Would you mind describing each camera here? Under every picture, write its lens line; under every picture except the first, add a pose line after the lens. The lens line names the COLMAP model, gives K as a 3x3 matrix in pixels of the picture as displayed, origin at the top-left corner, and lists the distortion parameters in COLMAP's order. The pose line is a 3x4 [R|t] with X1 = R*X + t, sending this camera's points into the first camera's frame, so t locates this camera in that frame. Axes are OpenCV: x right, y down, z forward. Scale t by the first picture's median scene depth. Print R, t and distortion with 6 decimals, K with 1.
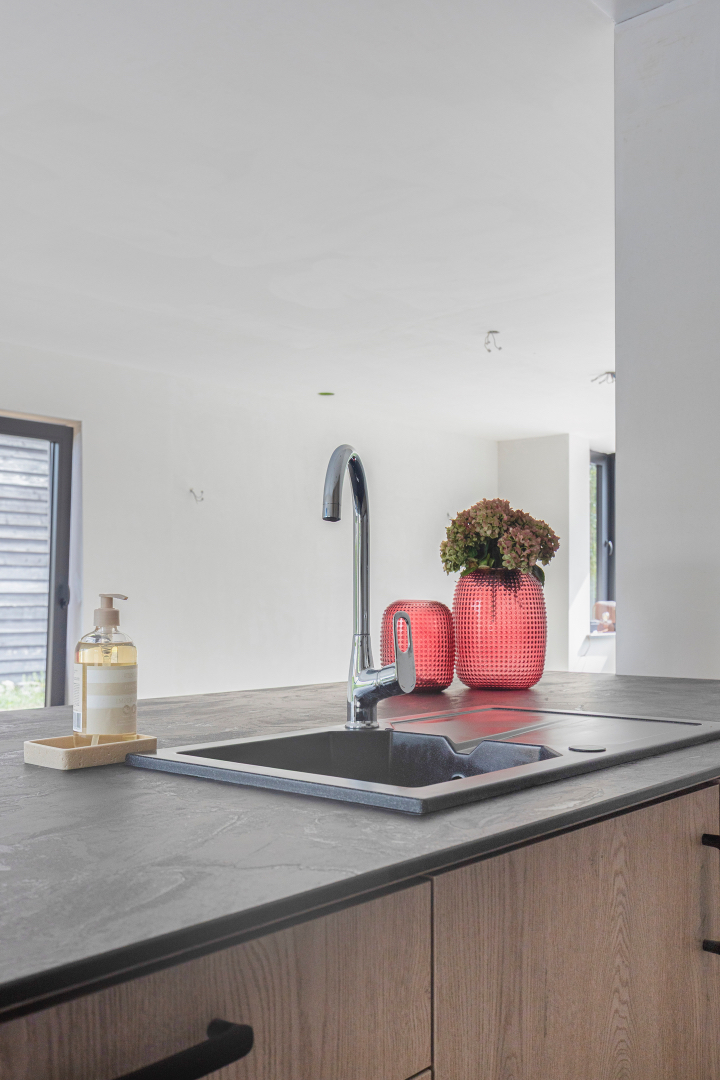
lens RADIAL K [[1057.8, 0, 358.3], [0, 1057.8, 551.7], [0, 0, 1]] dist [0.007997, 0.000000]
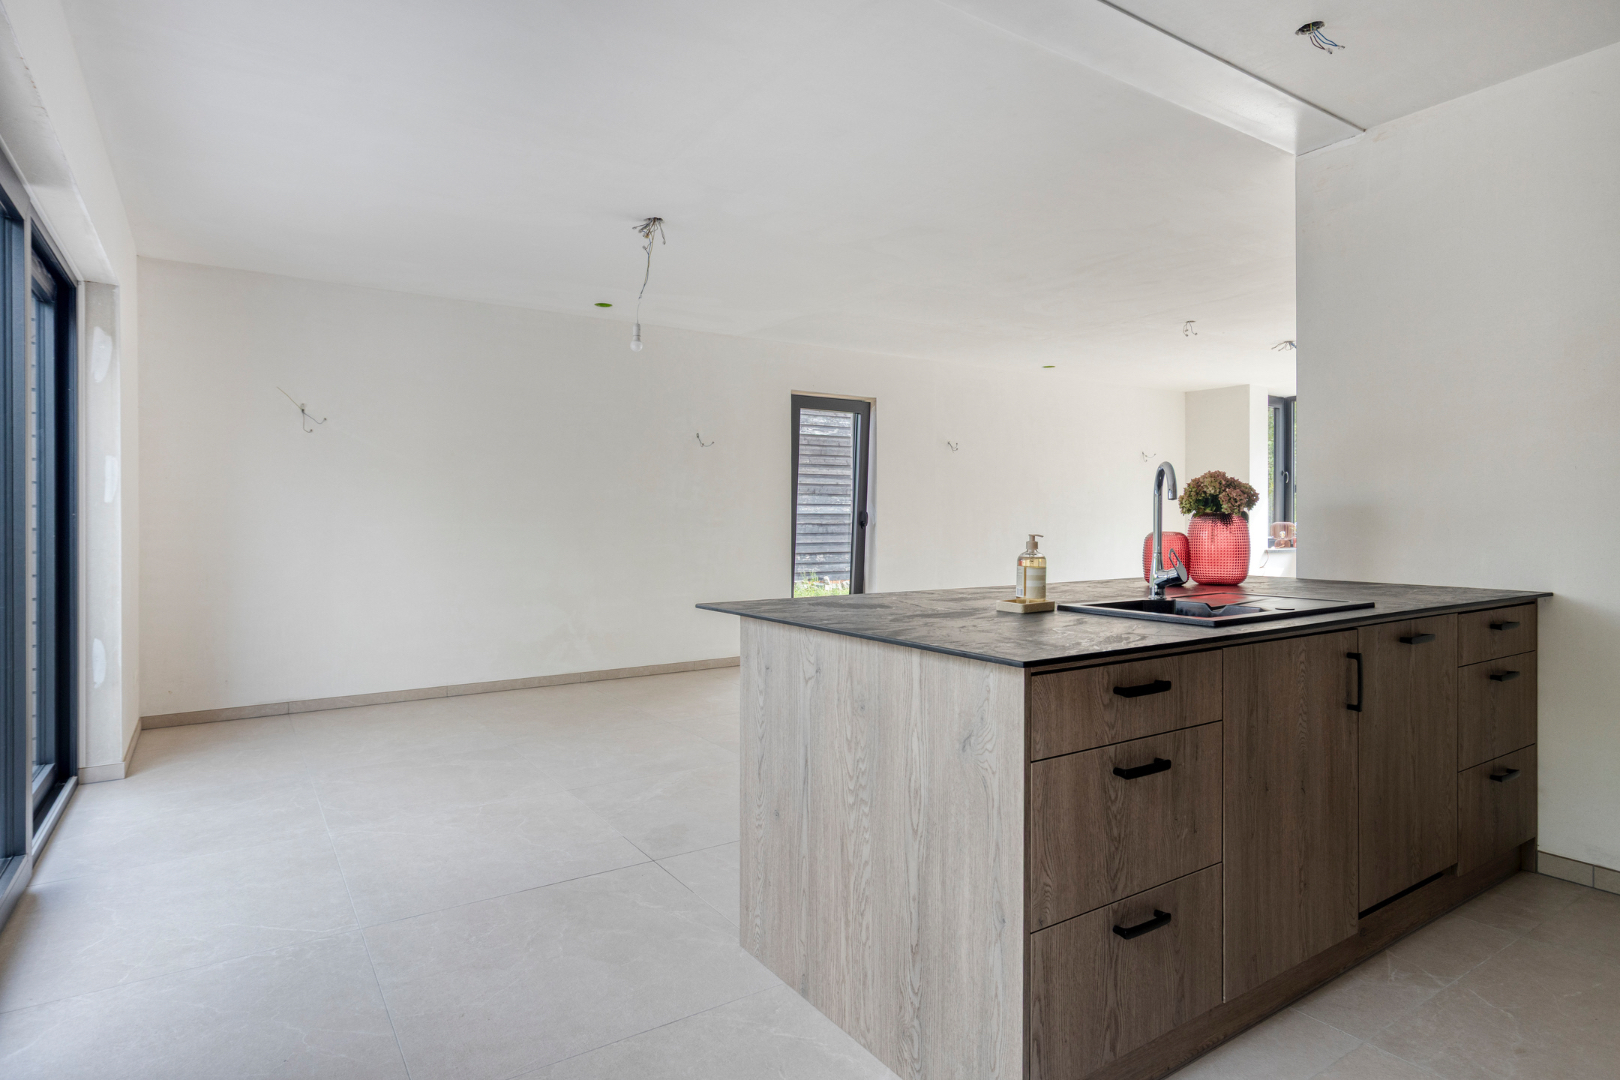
lens RADIAL K [[881.3, 0, 786.5], [0, 881.3, 510.7], [0, 0, 1]] dist [0.003557, 0.000952]
pose [[0.961219, -0.003648, -0.275760, -0.134890], [0.014588, 0.999185, 0.037629, -0.048231], [0.275398, -0.040193, 0.960490, -0.508502]]
